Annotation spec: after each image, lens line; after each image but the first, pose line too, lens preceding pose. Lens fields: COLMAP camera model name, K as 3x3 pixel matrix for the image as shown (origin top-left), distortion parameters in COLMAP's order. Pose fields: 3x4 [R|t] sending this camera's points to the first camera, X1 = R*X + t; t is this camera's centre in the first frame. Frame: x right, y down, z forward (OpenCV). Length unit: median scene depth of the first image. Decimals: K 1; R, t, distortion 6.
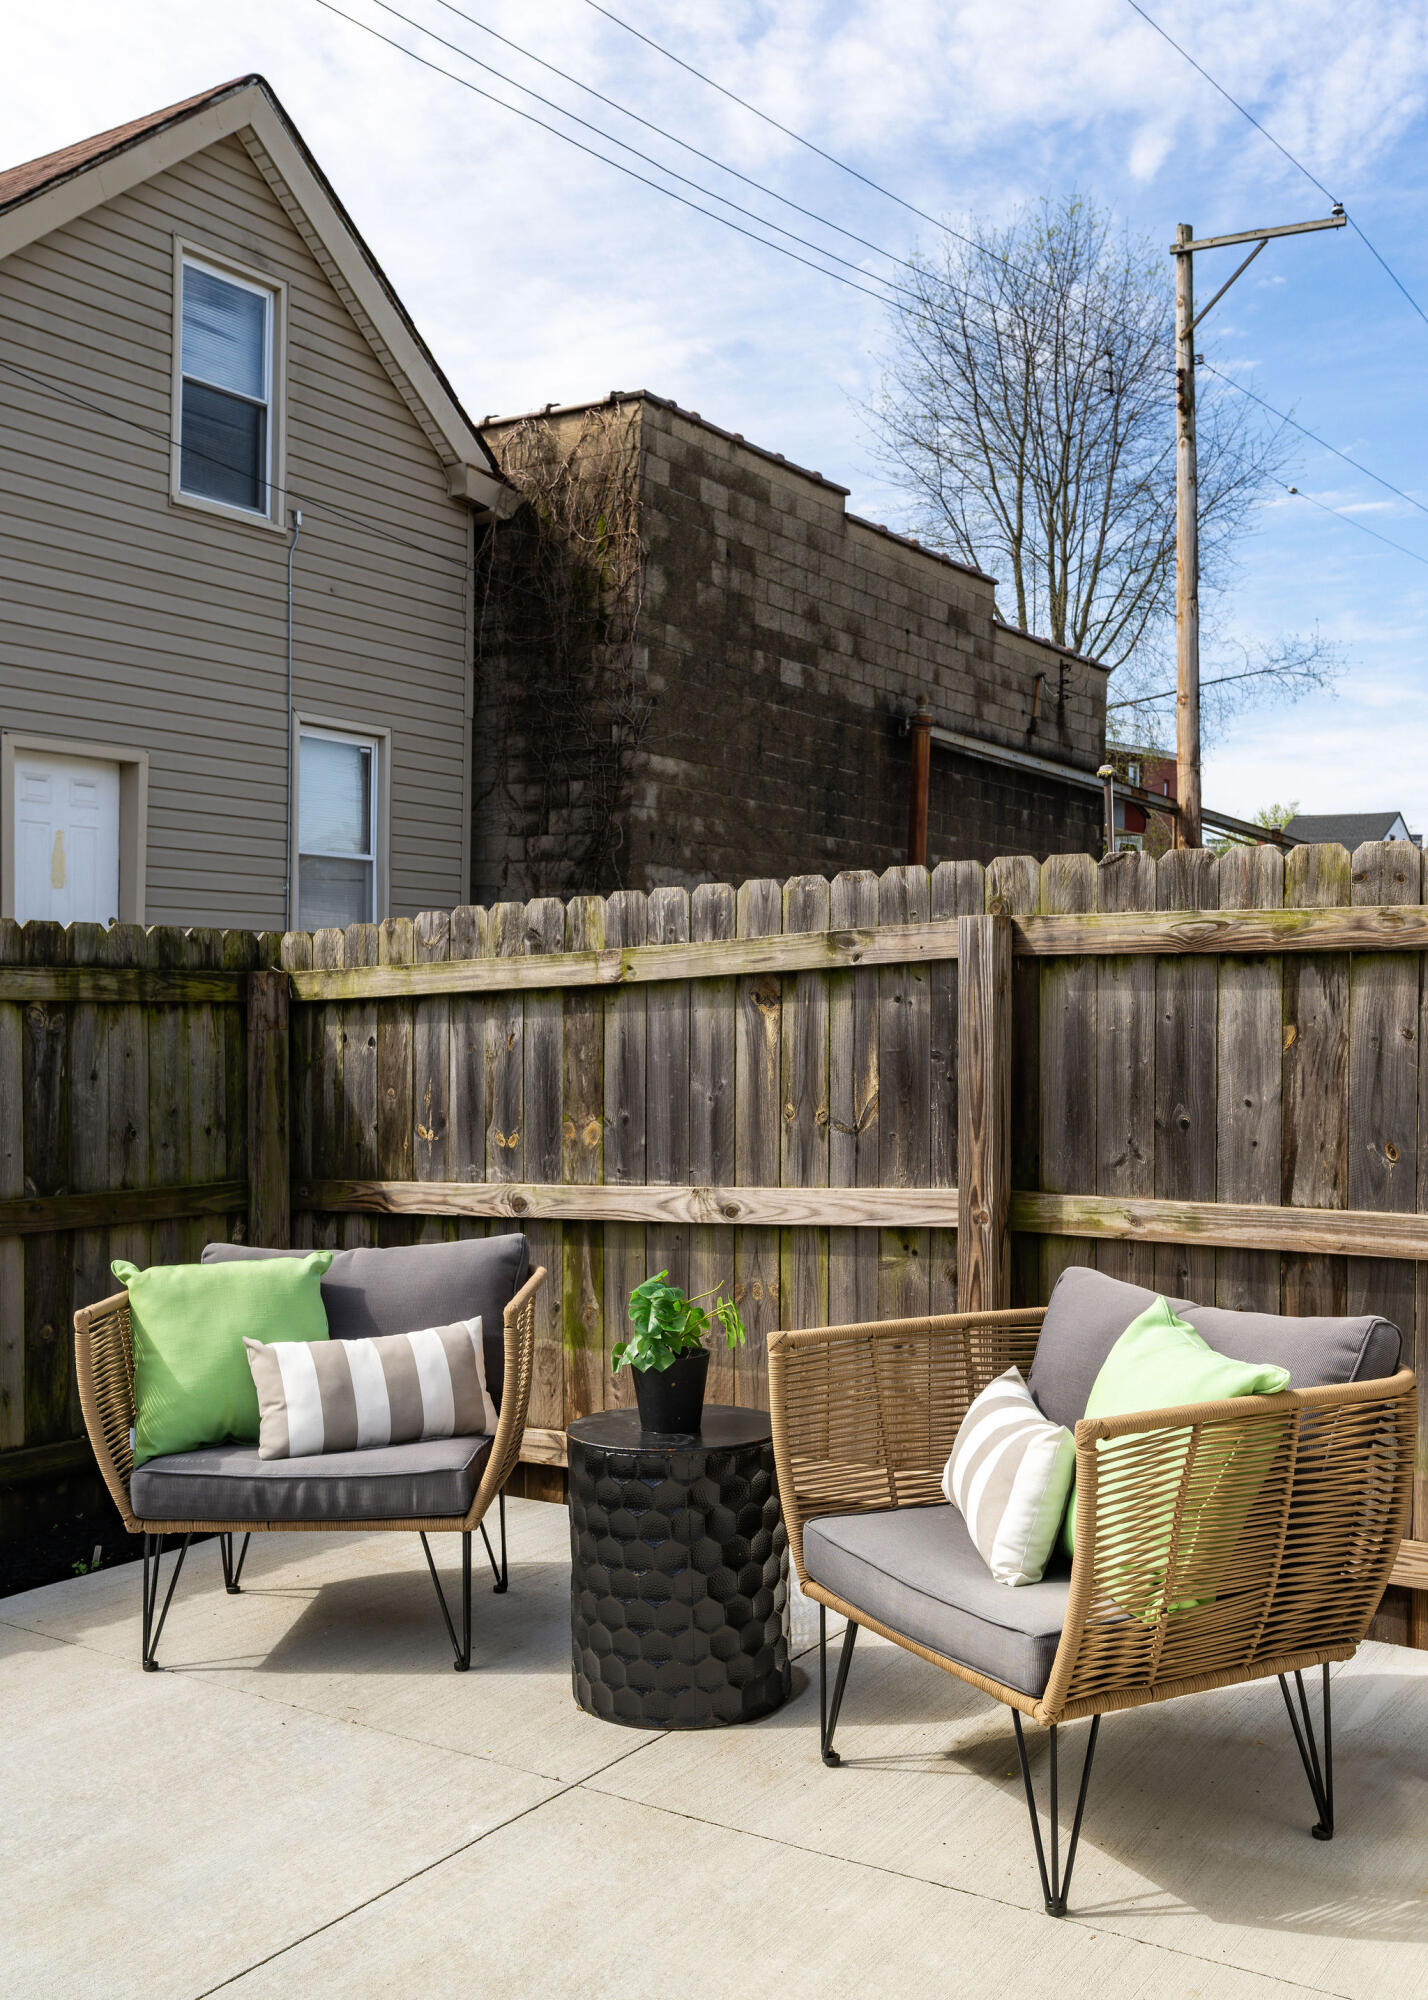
lens RADIAL K [[1871.3, 0, 714.6], [0, 1871.3, 1013.4], [0, 0, 1]] dist [-0.030459, 0.000000]
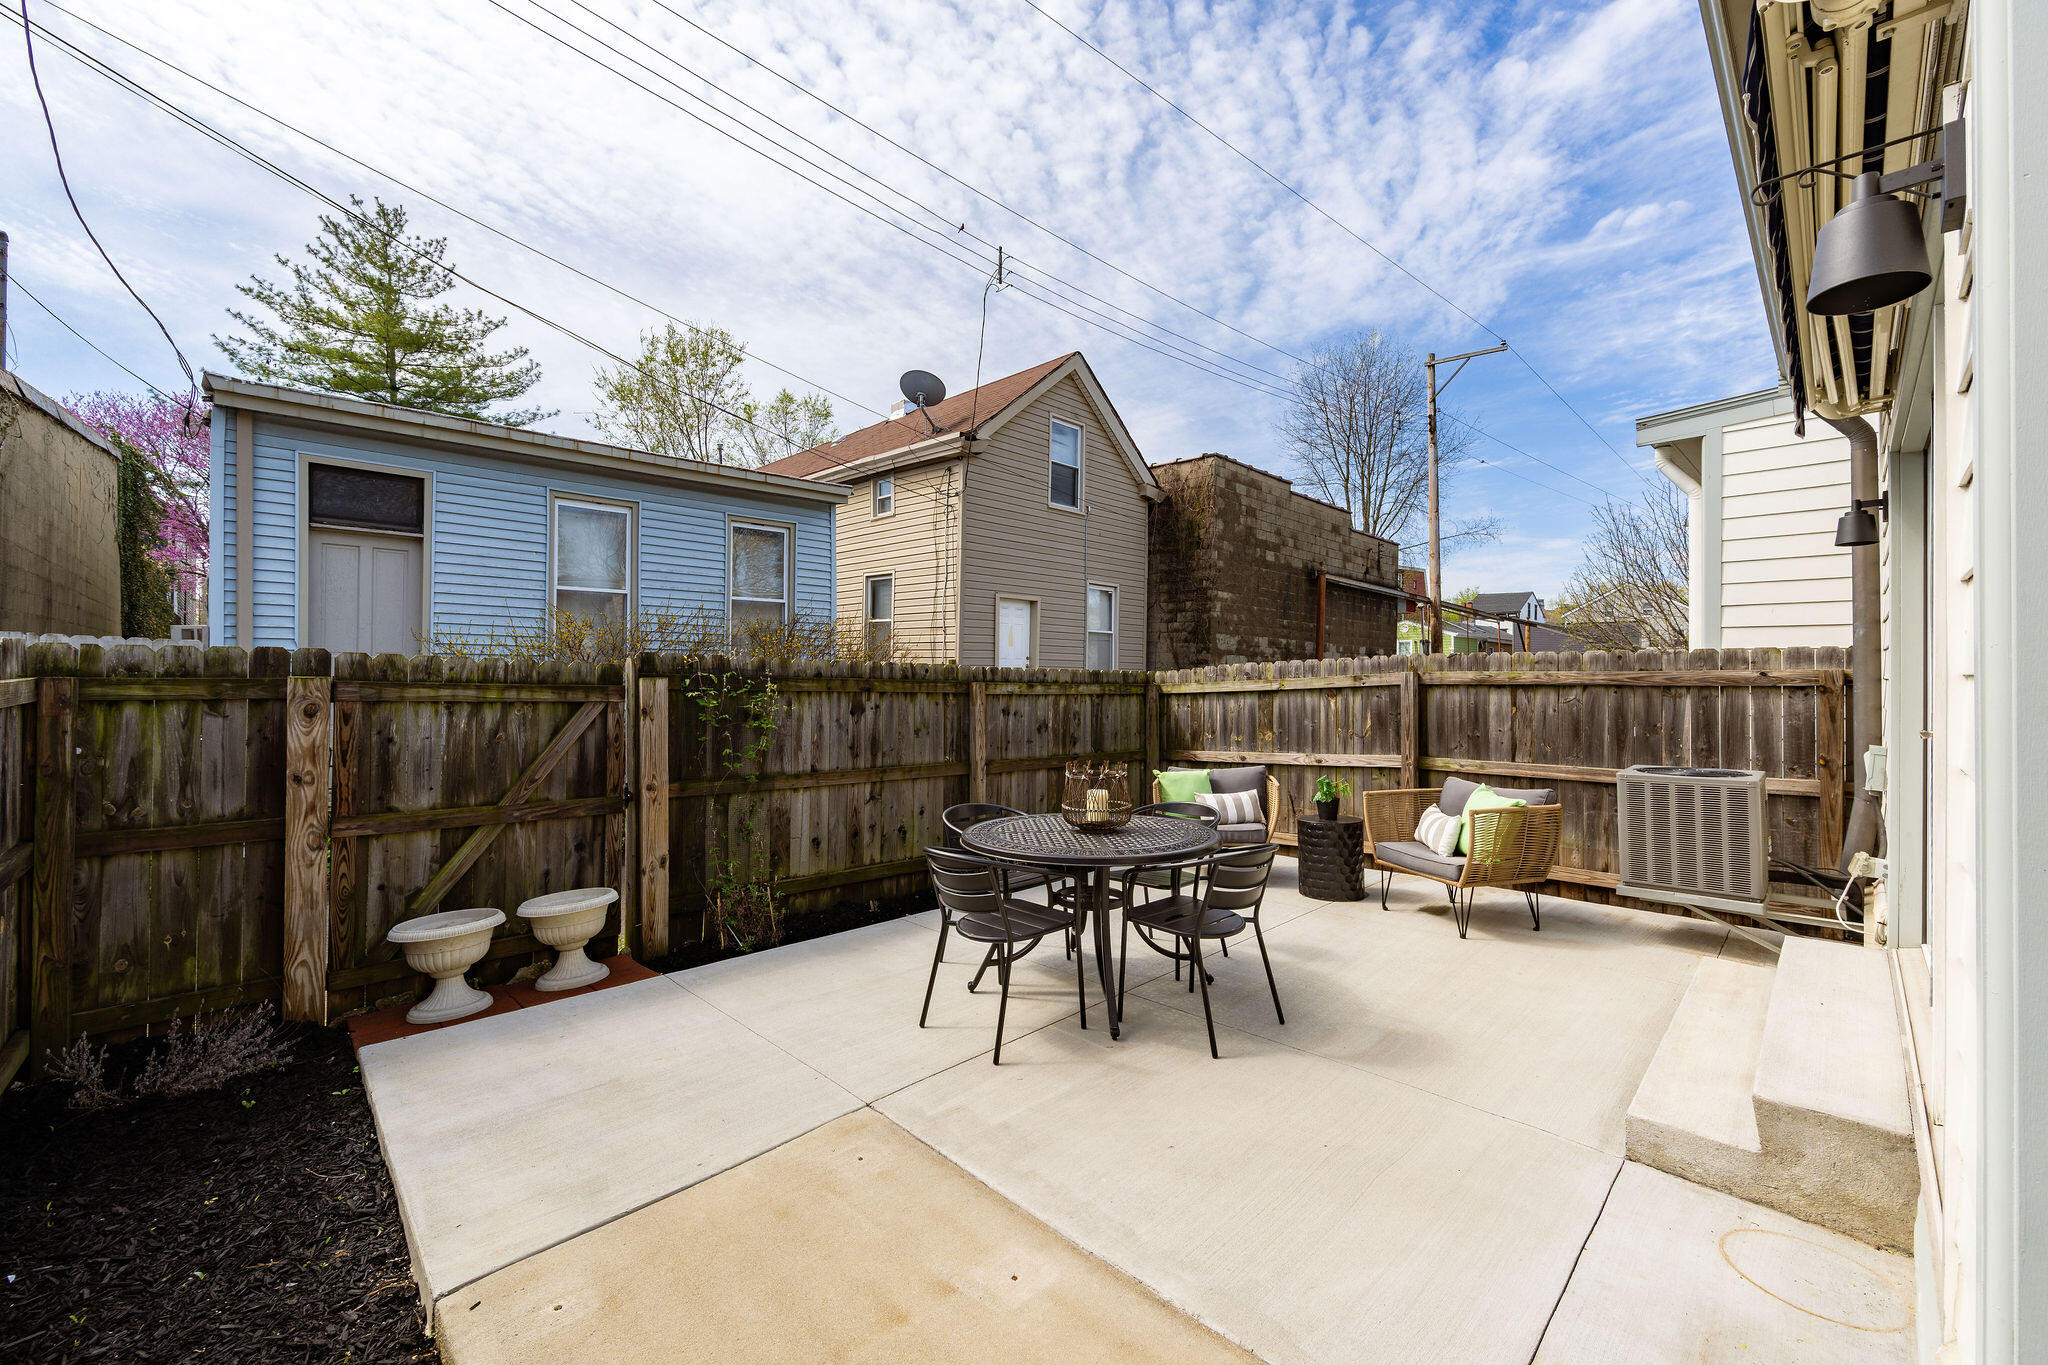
lens RADIAL K [[835.9, 0, 1008.9], [0, 835.9, 657.1], [0, 0, 1]] dist [-0.004598, -0.000015]
pose [[0.978573, -0.003704, -0.205868, -0.187683], [-0.002712, 0.999520, -0.030872, -0.024145], [0.205884, 0.030769, 0.978093, -0.451171]]
